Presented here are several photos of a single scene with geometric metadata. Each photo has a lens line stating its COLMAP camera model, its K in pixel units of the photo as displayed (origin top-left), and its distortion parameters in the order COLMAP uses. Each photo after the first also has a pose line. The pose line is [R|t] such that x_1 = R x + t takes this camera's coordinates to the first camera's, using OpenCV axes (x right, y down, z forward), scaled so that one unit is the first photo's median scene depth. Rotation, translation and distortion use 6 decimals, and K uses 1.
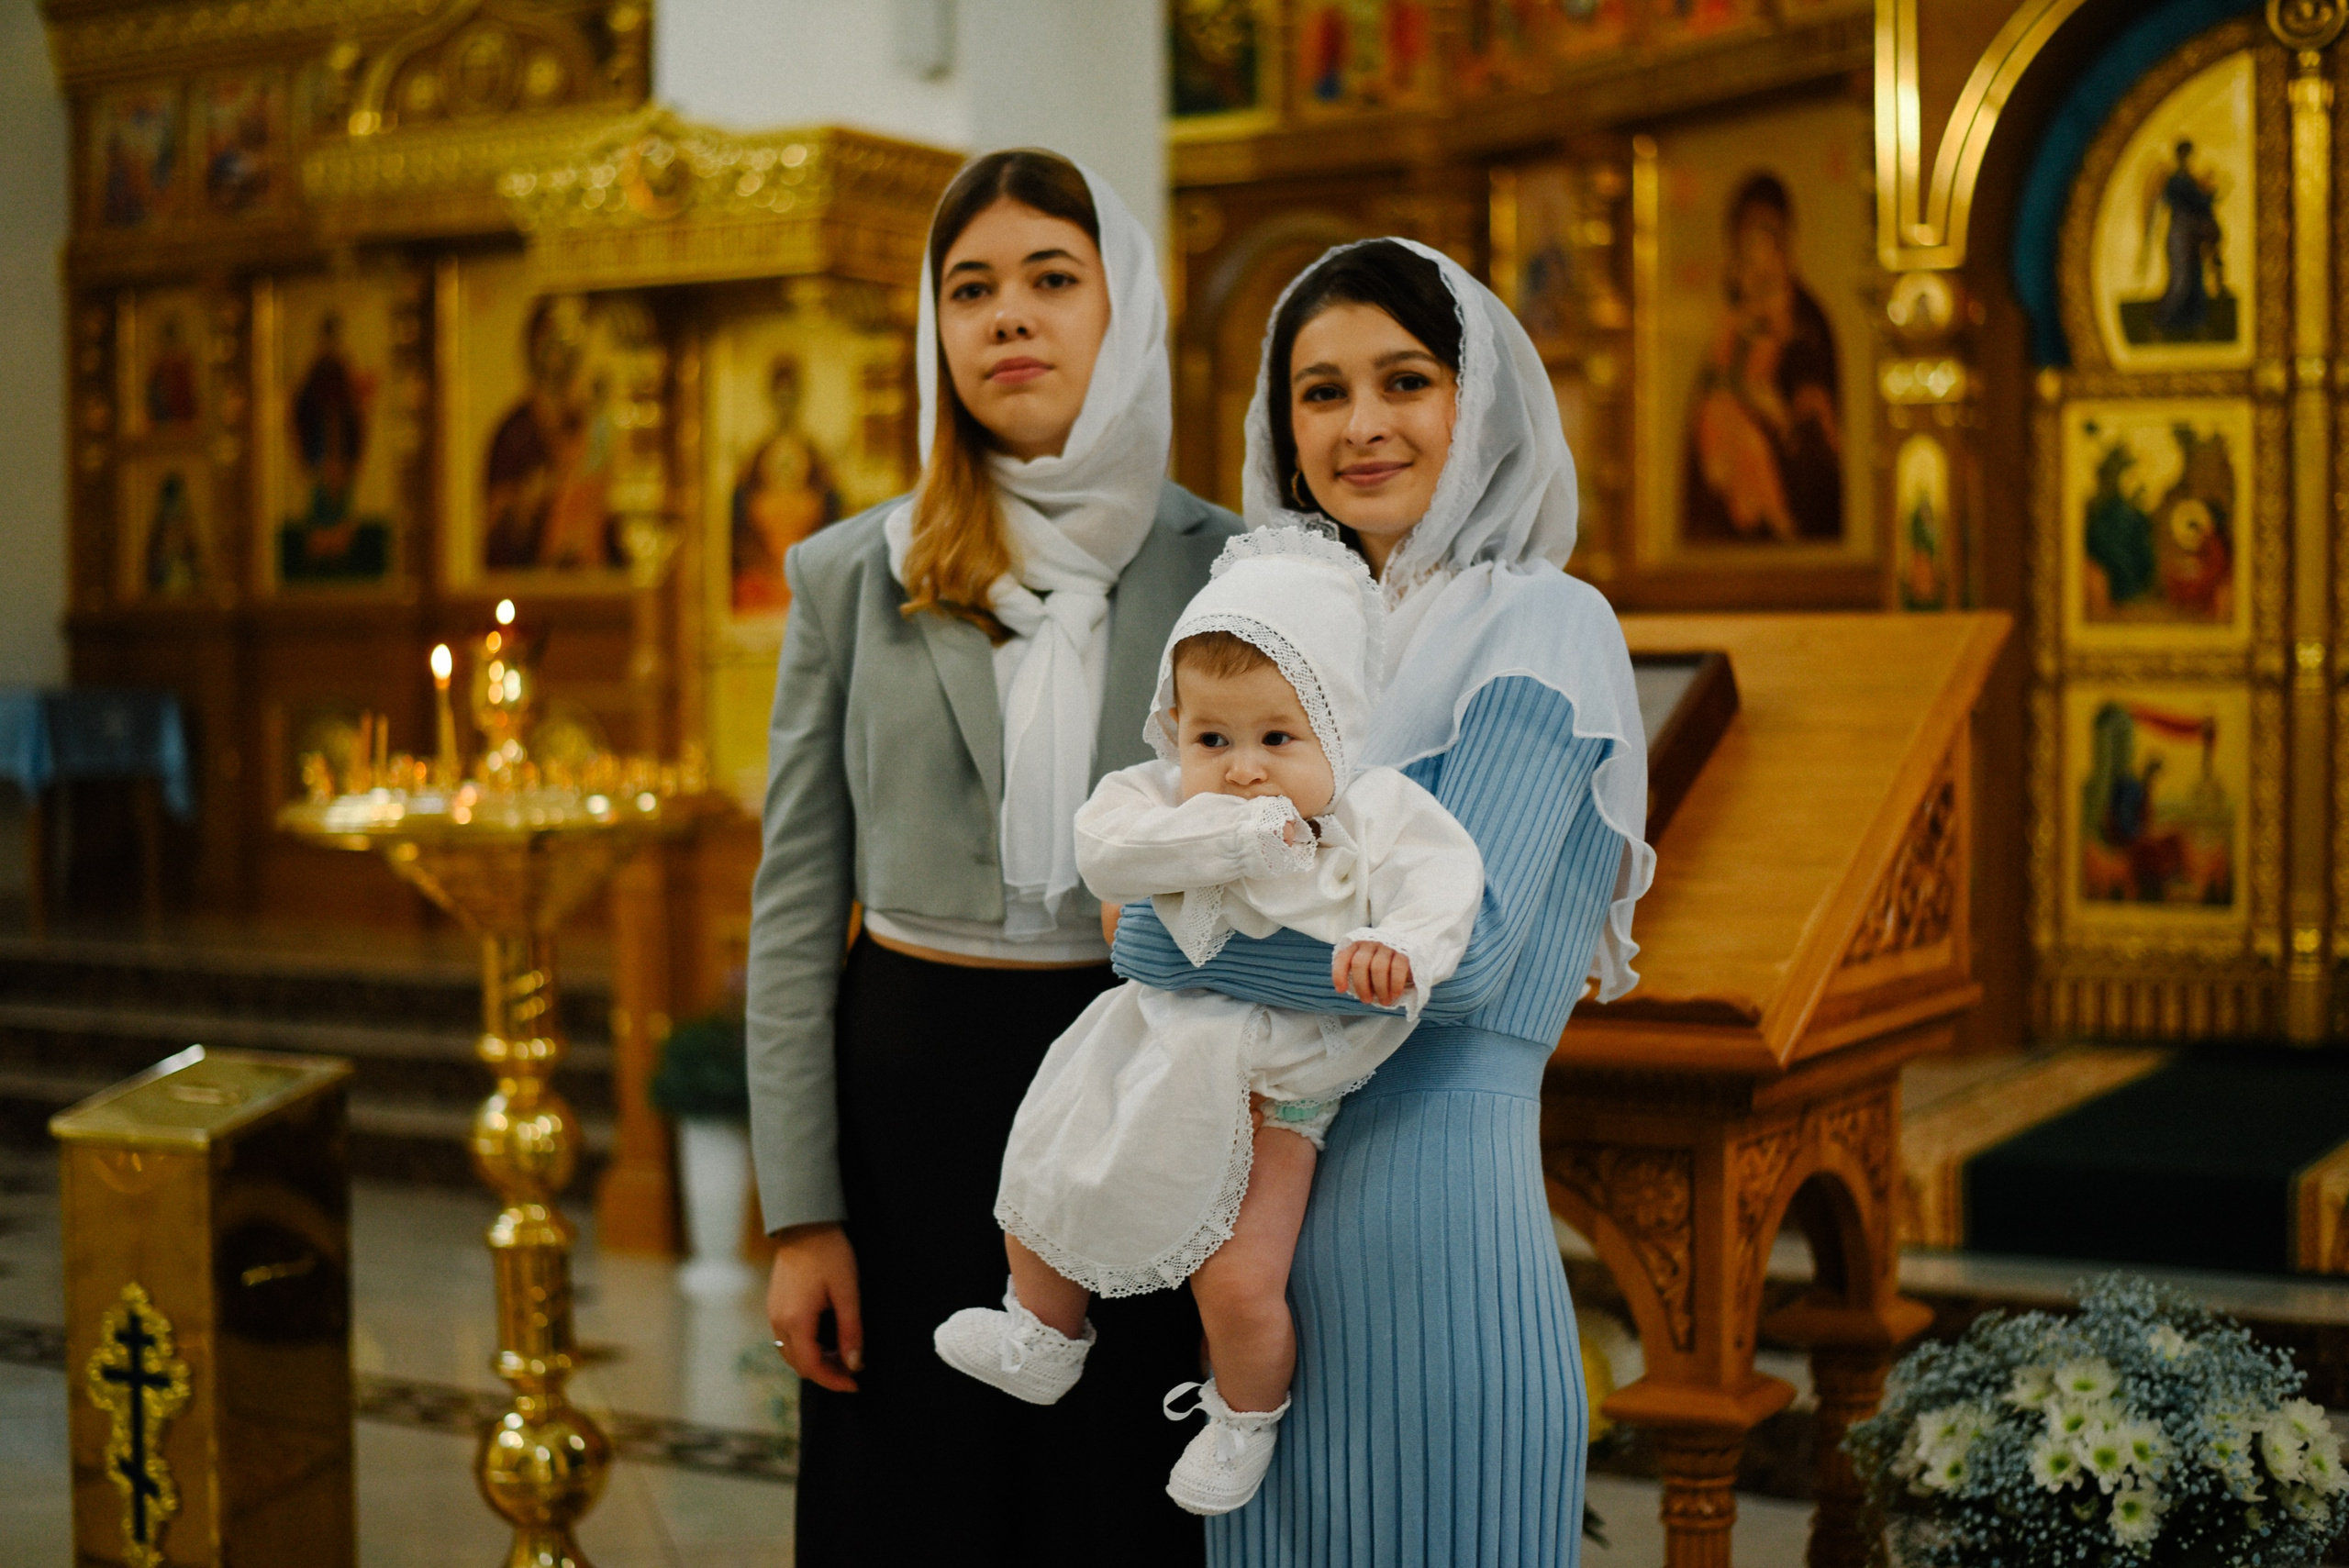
lens RADIAL K [[3397.7, 0, 1164.0], [0, 3397.7, 825.8], [0, 0, 1]] dist [-0.096117, 0.028288]
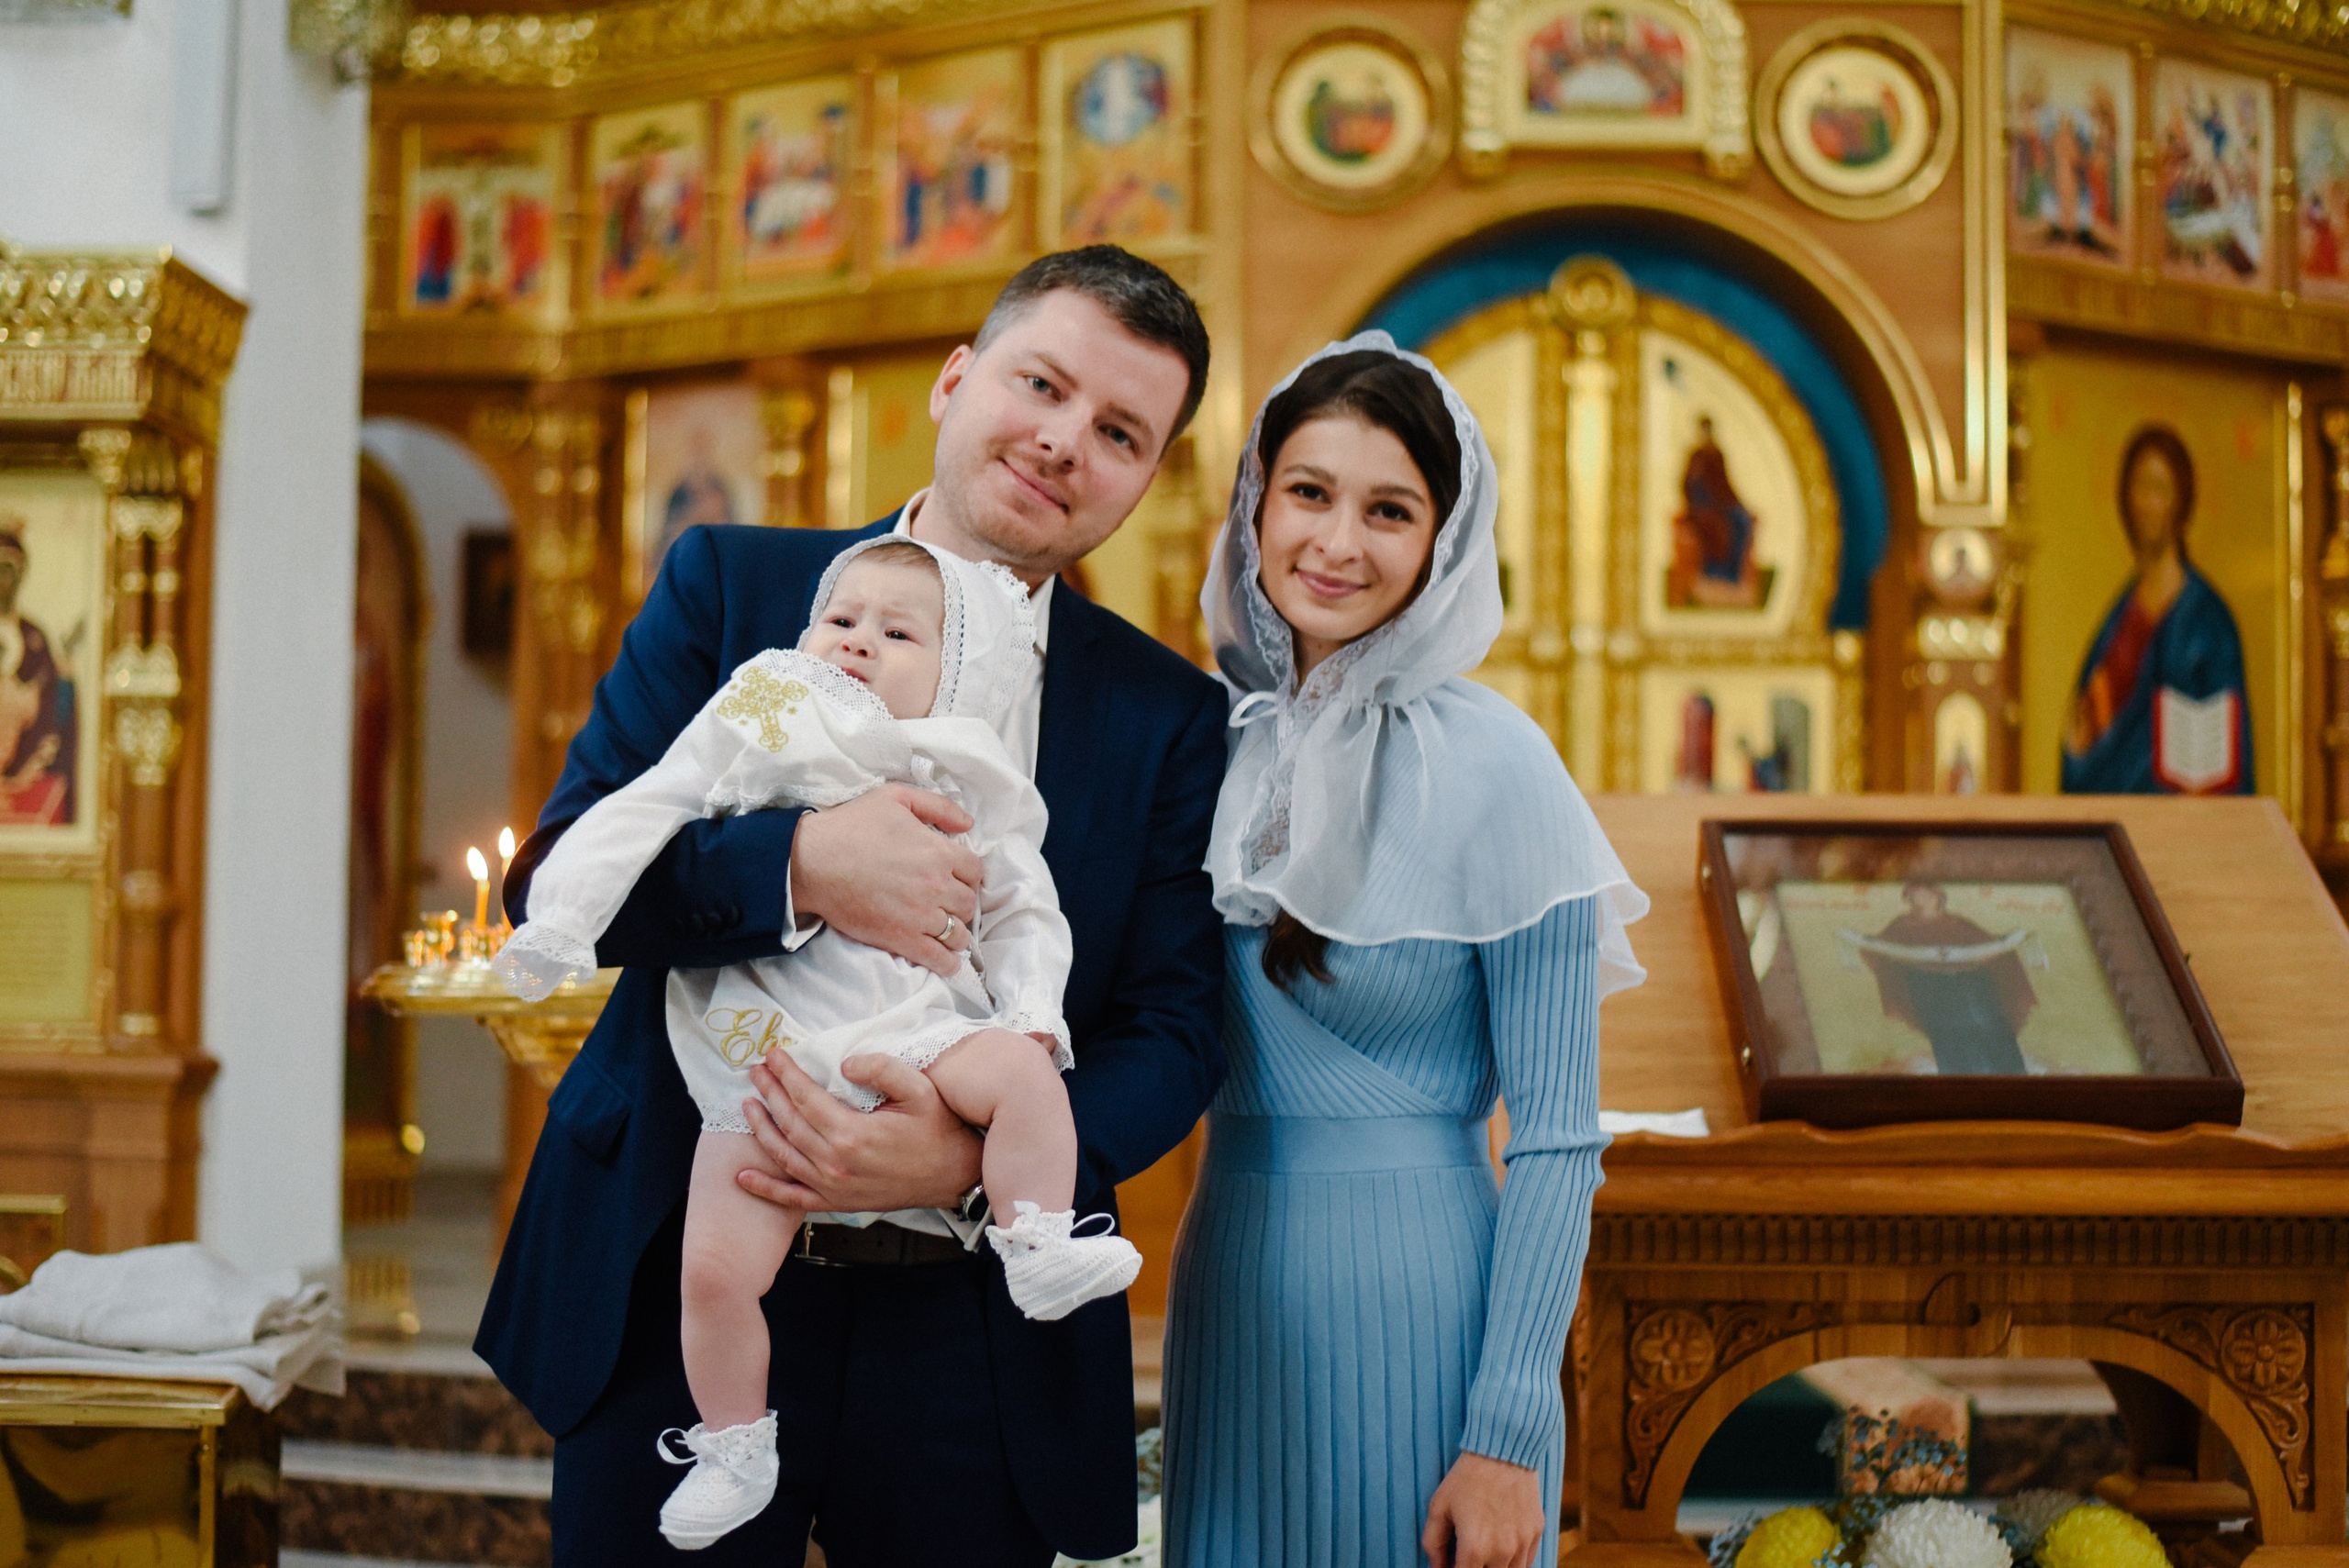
lens RADIAL K [[3523.3, 0, 1197.4], [0, 3523.3, 794.5], [0, 0, 1]] dist [-0.101799, 0.024070]
pose [[0.871783, 0.042871, 0.488012, -0.289244], [0.008921, 0.994609, -0.103312, 0.022645], [-0.489810, 0.094419, 0.866701, 0.118875]]
